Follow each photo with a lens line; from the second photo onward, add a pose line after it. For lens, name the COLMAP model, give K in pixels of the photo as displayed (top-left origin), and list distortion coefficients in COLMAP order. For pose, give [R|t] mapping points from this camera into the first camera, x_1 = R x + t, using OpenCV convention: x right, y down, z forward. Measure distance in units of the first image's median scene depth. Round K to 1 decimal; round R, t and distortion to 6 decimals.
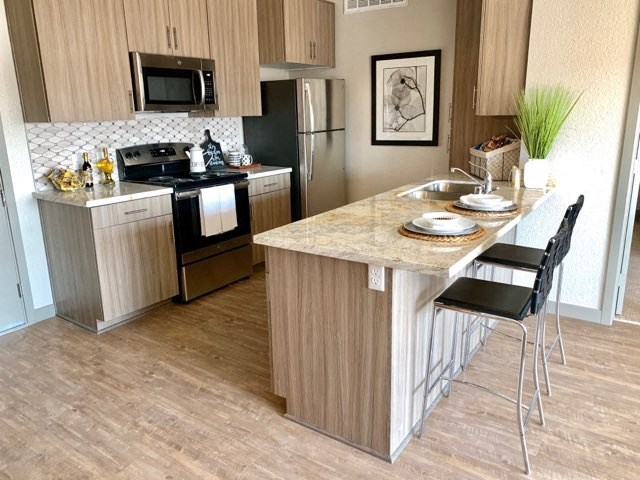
lens RADIAL K [[492.8, 0, 321.6], [0, 492.8, 237.1], [0, 0, 1]] dist [0.010739, -0.020167]
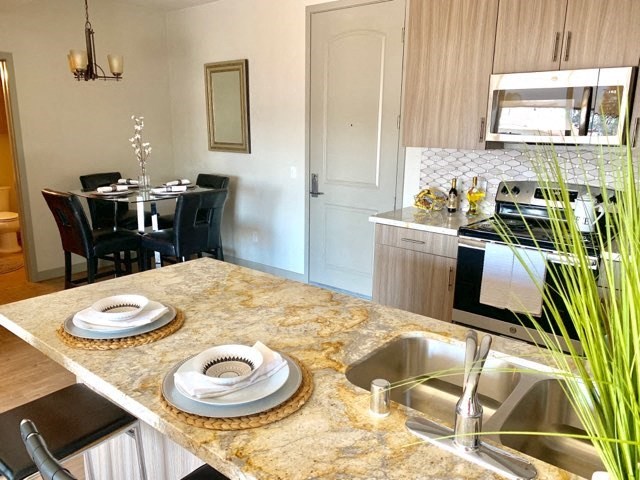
lens RADIAL K [[492.8, 0, 321.5], [0, 492.8, 237.2], [0, 0, 1]] dist [0.010739, -0.020167]
pose [[-0.074391, 0.233623, -0.969477, 0.462434], [-0.265263, 0.932511, 0.245069, -0.198089], [0.961302, 0.275398, -0.007399, 0.658157]]
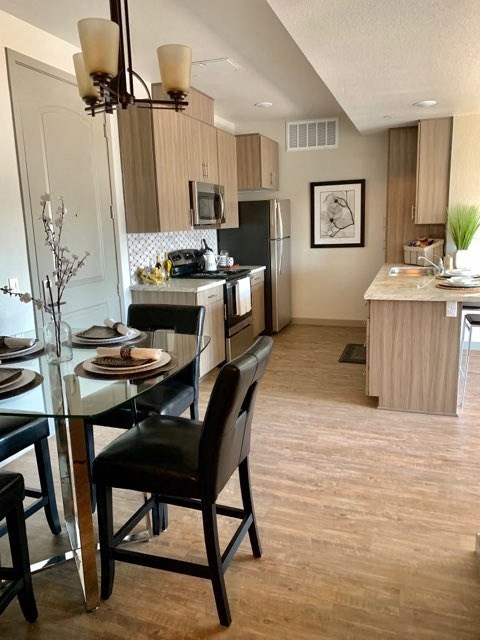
lens RADIAL K [[492.8, 0, 234.3], [0, 492.8, 324.3], [0, 0, 1]] dist [0.010739, -0.020167]
pose [[0.967036, -0.063301, 0.246648, -0.521264], [0.076844, 0.995997, -0.045666, 0.073720], [-0.242770, 0.063115, 0.968029, -0.265011]]
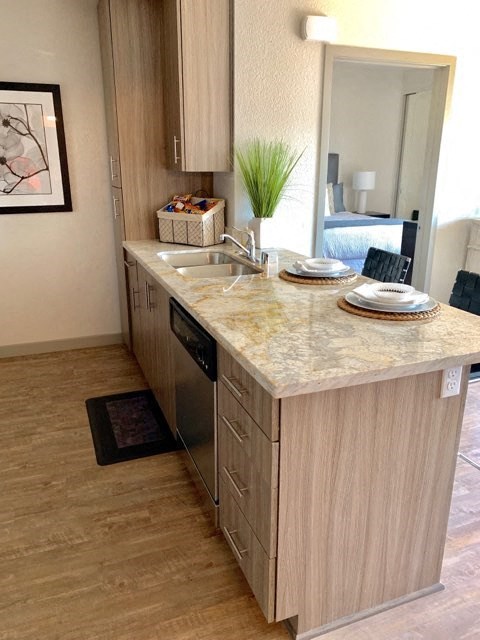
lens RADIAL K [[492.8, 0, 235.0], [0, 492.8, 316.2], [0, 0, 1]] dist [0.010739, -0.020167]
pose [[0.561486, -0.221496, 0.797291, -0.308784], [0.195106, 0.971781, 0.132569, -0.084376], [-0.804156, 0.081121, 0.588857, 0.377908]]
